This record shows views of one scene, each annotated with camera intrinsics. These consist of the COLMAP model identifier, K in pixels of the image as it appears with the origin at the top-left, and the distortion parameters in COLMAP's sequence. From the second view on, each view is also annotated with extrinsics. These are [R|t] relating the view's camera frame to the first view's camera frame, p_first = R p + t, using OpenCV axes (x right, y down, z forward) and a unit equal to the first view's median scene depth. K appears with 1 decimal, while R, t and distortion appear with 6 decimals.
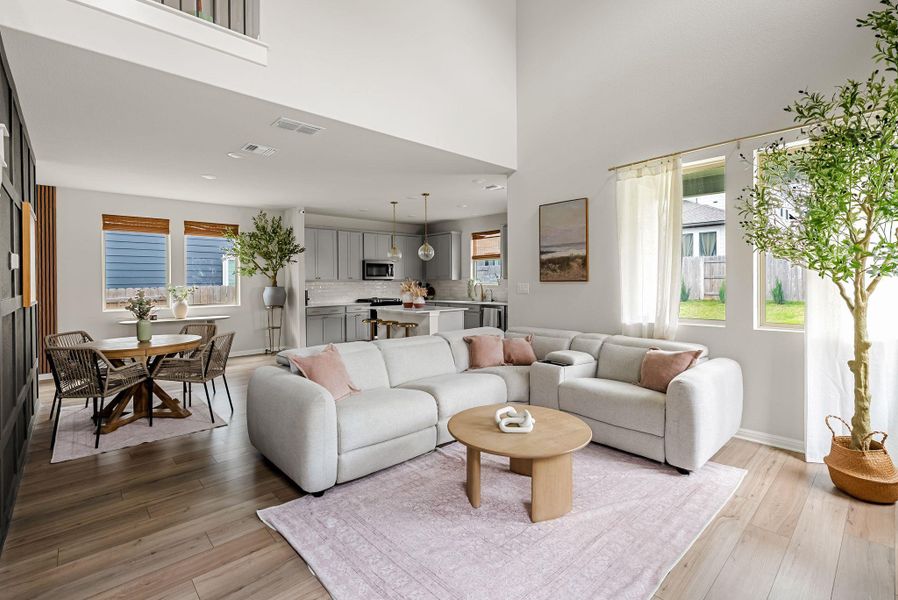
lens RADIAL K [[404.8, 0, 444.9], [0, 404.8, 283.2], [0, 0, 1]] dist [0.018608, 0.000690]
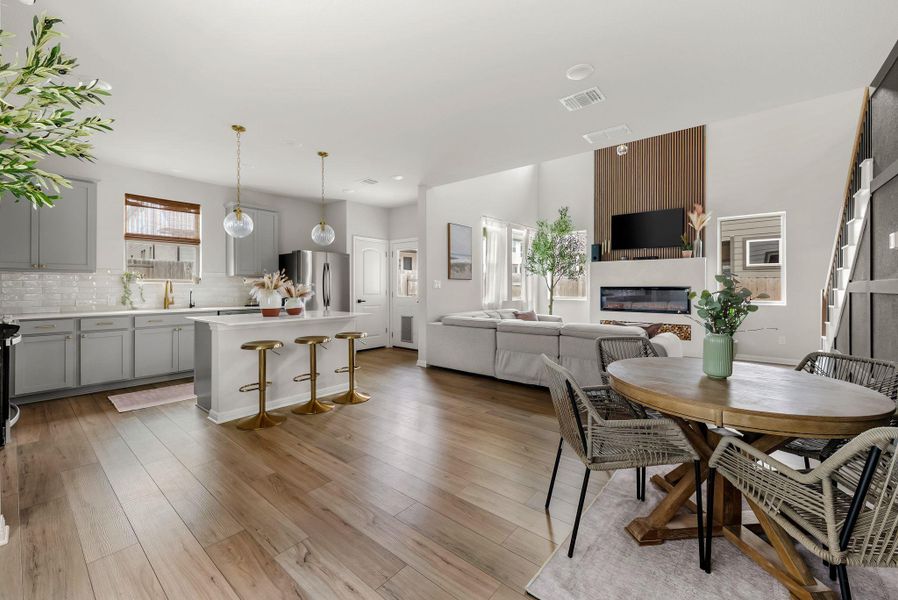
lens RADIAL K [[366.6, 0, 445.2], [0, 366.6, 284.6], [0, 0, 1]] dist [-0.000277, -0.000081]
pose [[-0.123794, 0.013146, 0.992221, -0.688300], [0.004710, 0.999909, -0.012660, 0.020863], [-0.992297, 0.003106, -0.123845, 0.823616]]
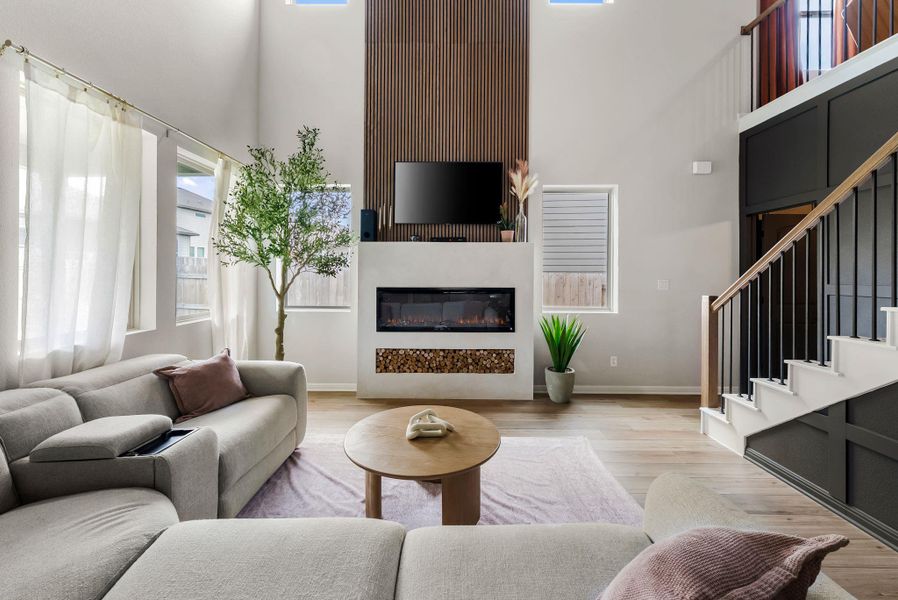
lens RADIAL K [[356.0, 0, 444.2], [0, 356.0, 271.7], [0, 0, 1]] dist [0.008586, -0.000653]
pose [[-0.726687, 0.010608, 0.686887, -0.152193], [0.004388, 0.999932, -0.010800, -0.003156], [-0.686955, -0.004834, -0.726684, 0.580458]]
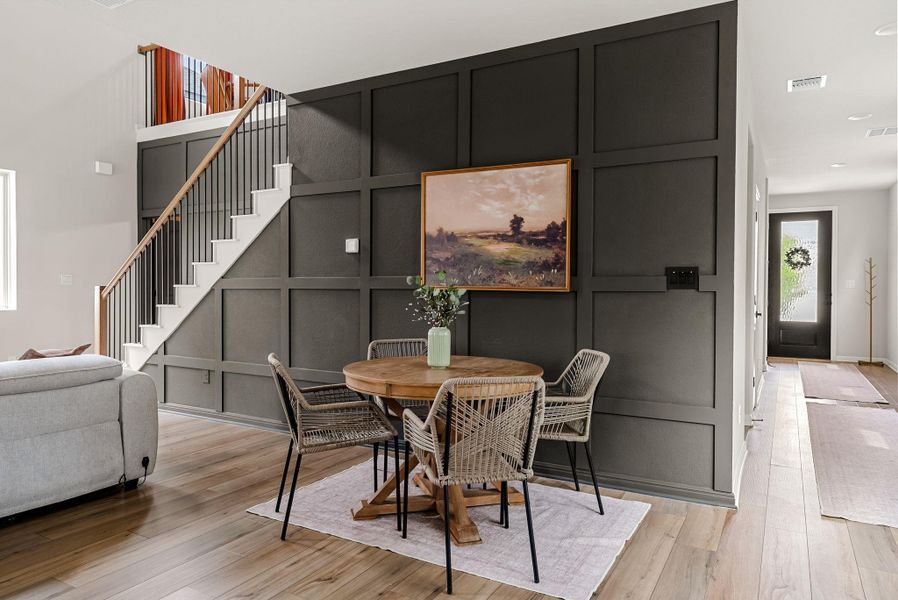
lens RADIAL K [[600.7, 0, 449.6], [0, 600.7, 294.0], [0, 0, 1]] dist [0.003627, 0.003532]
pose [[-0.951367, 0.006466, -0.307993, -0.306508], [0.000496, 0.999811, 0.019458, 0.018527], [0.308061, 0.018359, -0.951190, 1.044205]]
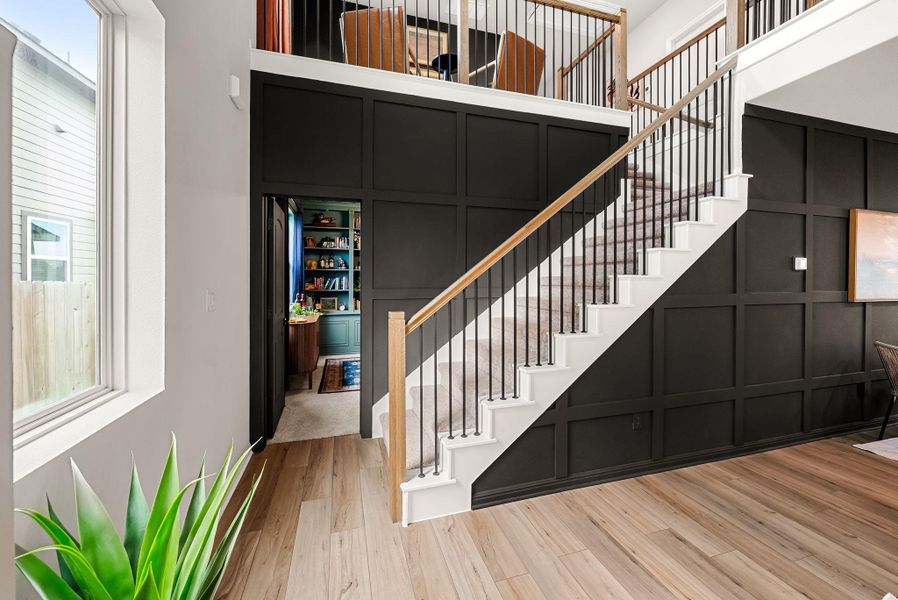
lens RADIAL K [[356.0, 0, 454.4], [0, 356.0, 278.8], [0, 0, 1]] dist [0.008586, -0.000653]
pose [[-0.418675, -0.007431, -0.908106, 0.155542], [-0.000424, 0.999968, -0.007988, 0.000404], [0.908136, -0.002959, -0.418664, 0.192531]]
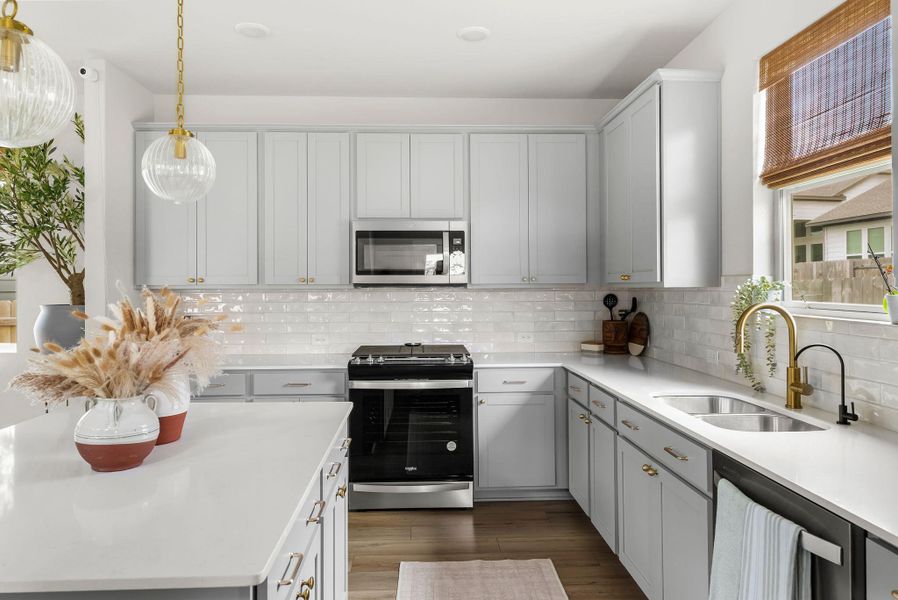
lens RADIAL K [[600.7, 0, 442.7], [0, 600.7, 291.0], [0, 0, 1]] dist [0.003627, 0.003532]
pose [[0.758472, 0.007734, -0.651660, 0.191065], [-0.005015, 0.999969, 0.006030, -0.010011], [0.651687, -0.001306, 0.758487, 0.900316]]
